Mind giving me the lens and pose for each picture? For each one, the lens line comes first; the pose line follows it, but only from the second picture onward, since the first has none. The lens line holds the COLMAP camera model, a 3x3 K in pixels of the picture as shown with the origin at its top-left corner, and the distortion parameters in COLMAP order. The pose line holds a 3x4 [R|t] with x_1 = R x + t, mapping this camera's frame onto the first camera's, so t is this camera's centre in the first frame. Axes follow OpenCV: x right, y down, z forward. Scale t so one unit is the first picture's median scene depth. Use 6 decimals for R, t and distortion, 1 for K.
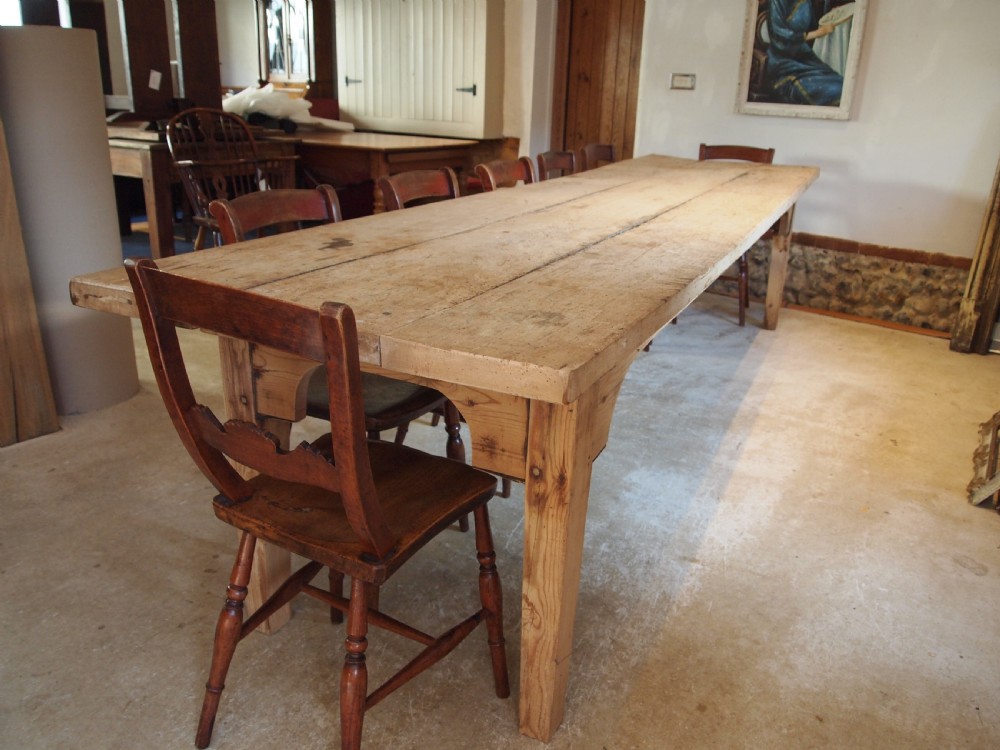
lens RADIAL K [[796.6, 0, 501.8], [0, 796.6, 376.8], [0, 0, 1]] dist [-0.052750, 0.004179]
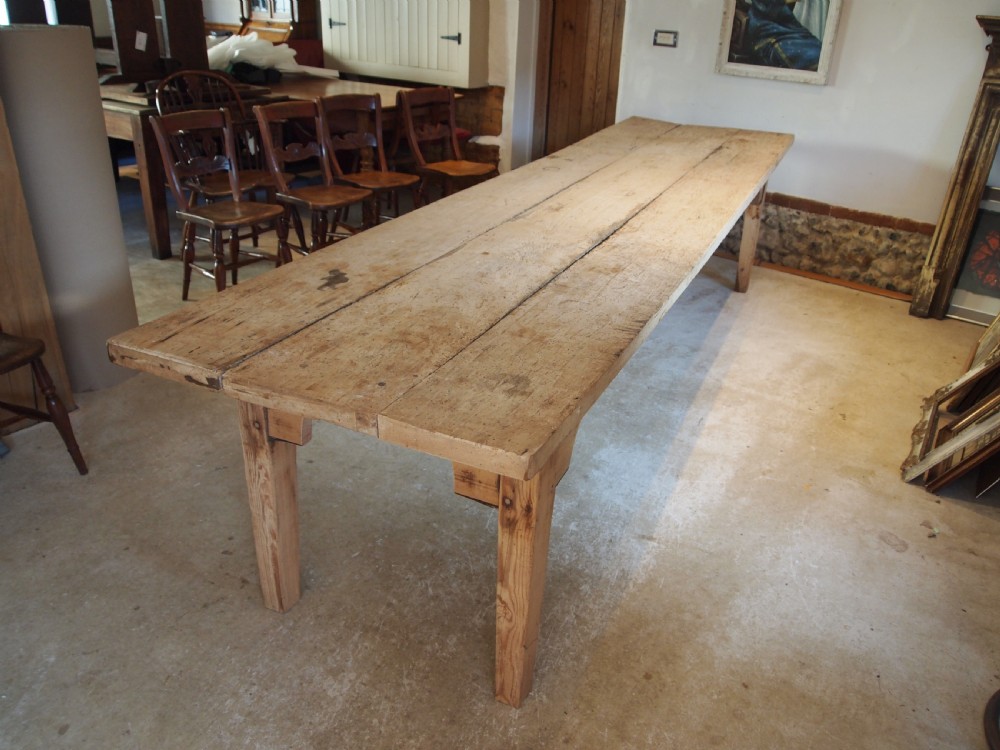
lens RADIAL K [[796.6, 0, 502.2], [0, 796.6, 378.8], [0, 0, 1]] dist [-0.052750, 0.004179]
pose [[0.999877, -0.000546, 0.015674, 0.008632], [-0.001190, 0.993878, 0.110477, -0.104096], [-0.015638, -0.110482, 0.993755, -0.090996]]
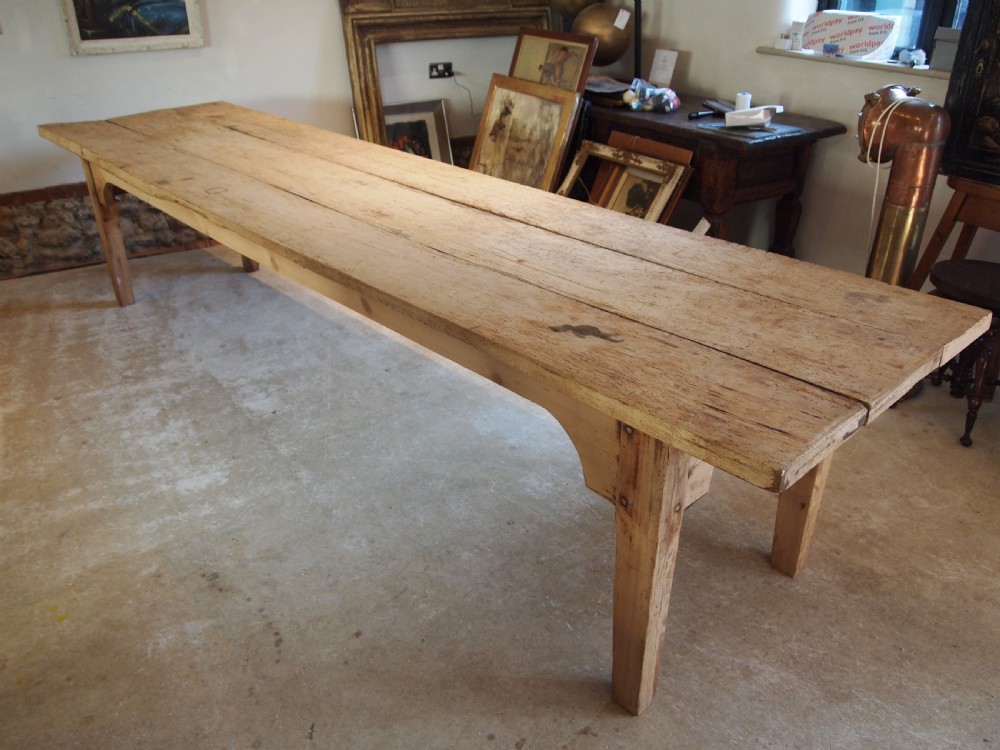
lens RADIAL K [[796.6, 0, 504.8], [0, 796.6, 378.2], [0, 0, 1]] dist [-0.052750, 0.004179]
pose [[0.380409, -0.469220, 0.796945, -0.697684], [0.329664, 0.873923, 0.357182, -0.333564], [-0.864066, 0.126849, 0.487133, 0.431015]]
